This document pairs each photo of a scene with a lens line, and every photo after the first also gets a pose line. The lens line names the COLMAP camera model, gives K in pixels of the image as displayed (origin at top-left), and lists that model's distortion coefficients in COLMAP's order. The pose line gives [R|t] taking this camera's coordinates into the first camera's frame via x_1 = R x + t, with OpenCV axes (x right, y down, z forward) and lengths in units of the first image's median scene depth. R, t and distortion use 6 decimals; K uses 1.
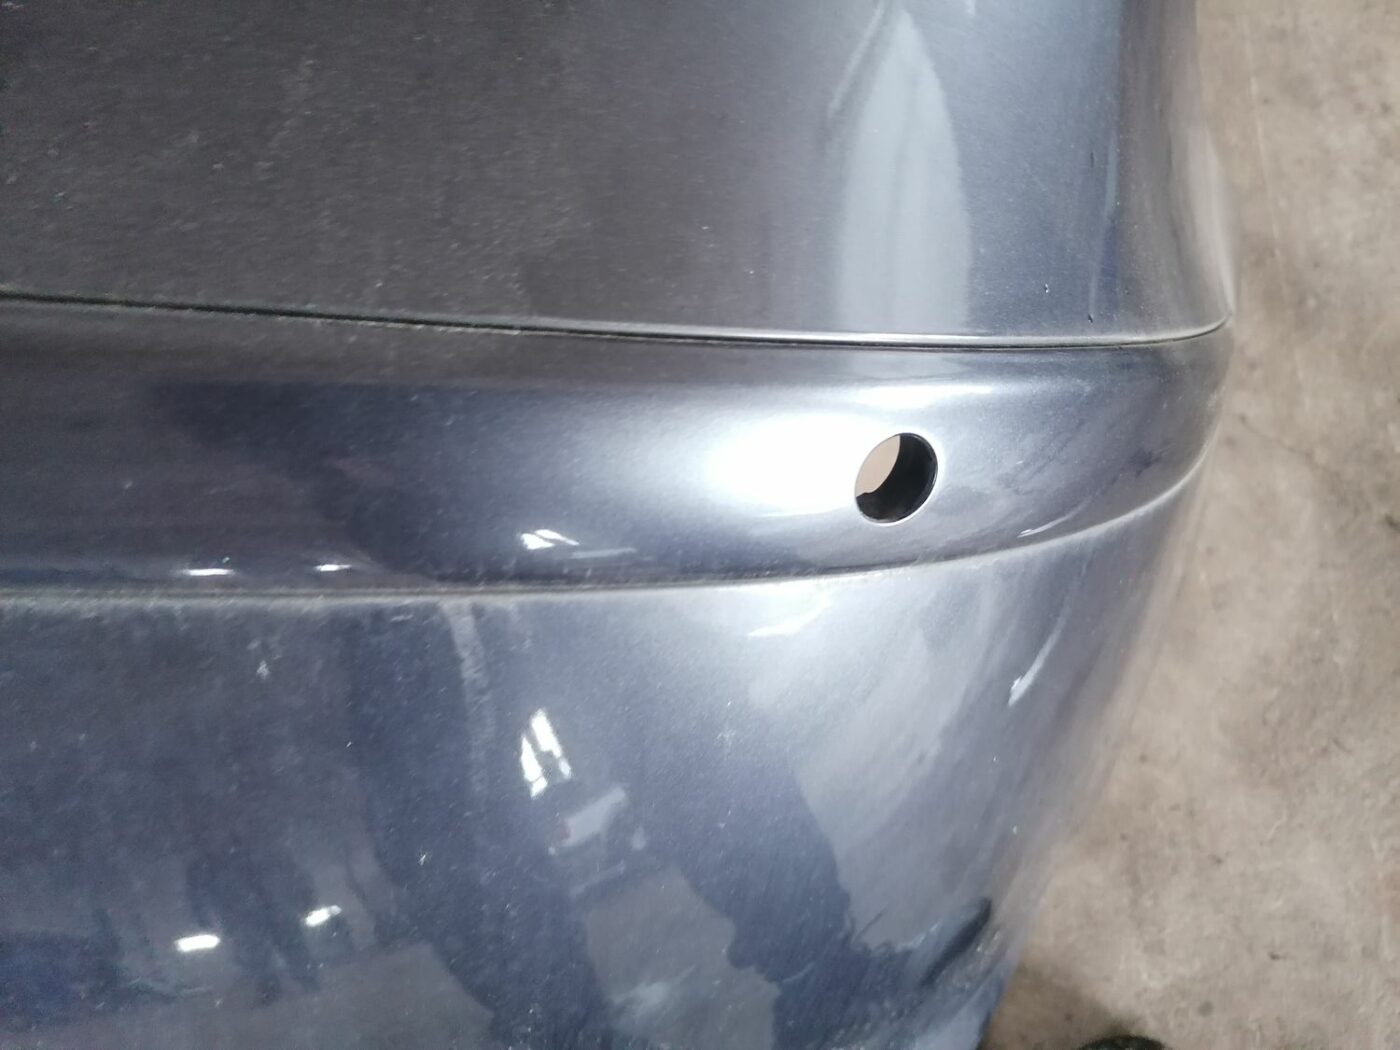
lens RADIAL K [[1073.0, 0, 705.2], [0, 1073.0, 528.3], [0, 0, 1]] dist [-0.006459, 0.006808]
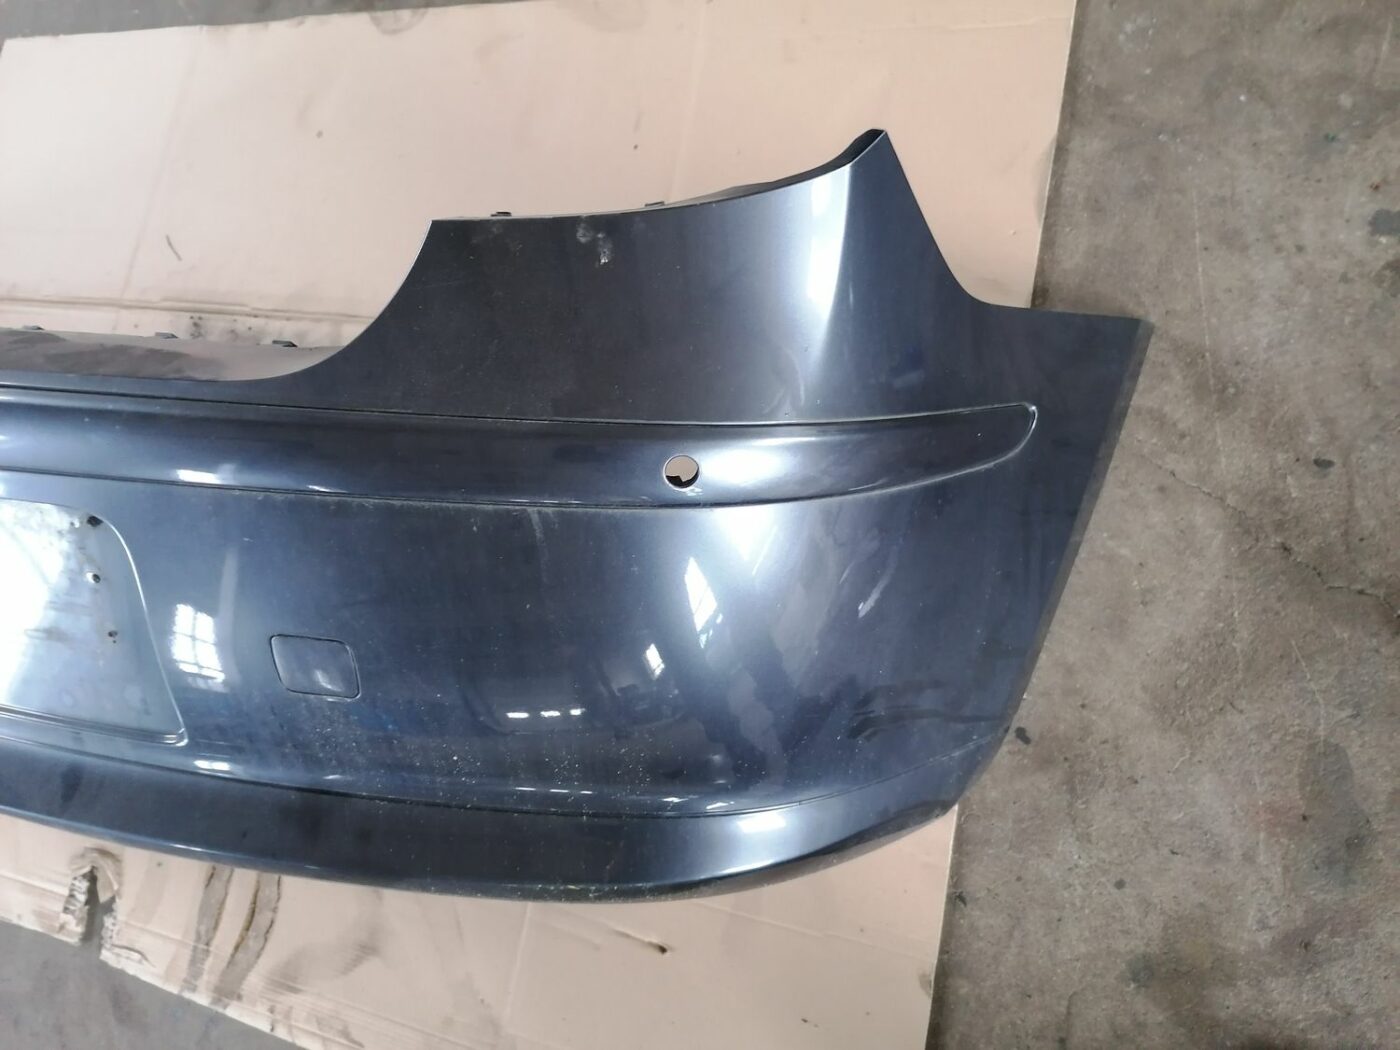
lens RADIAL K [[1073.0, 0, 697.0], [0, 1073.0, 523.3], [0, 0, 1]] dist [-0.006459, 0.006808]
pose [[0.947586, 0.017696, -0.319010, 0.371352], [-0.043204, 0.996391, -0.073063, 0.097508], [0.316566, 0.083016, 0.944931, -0.544111]]
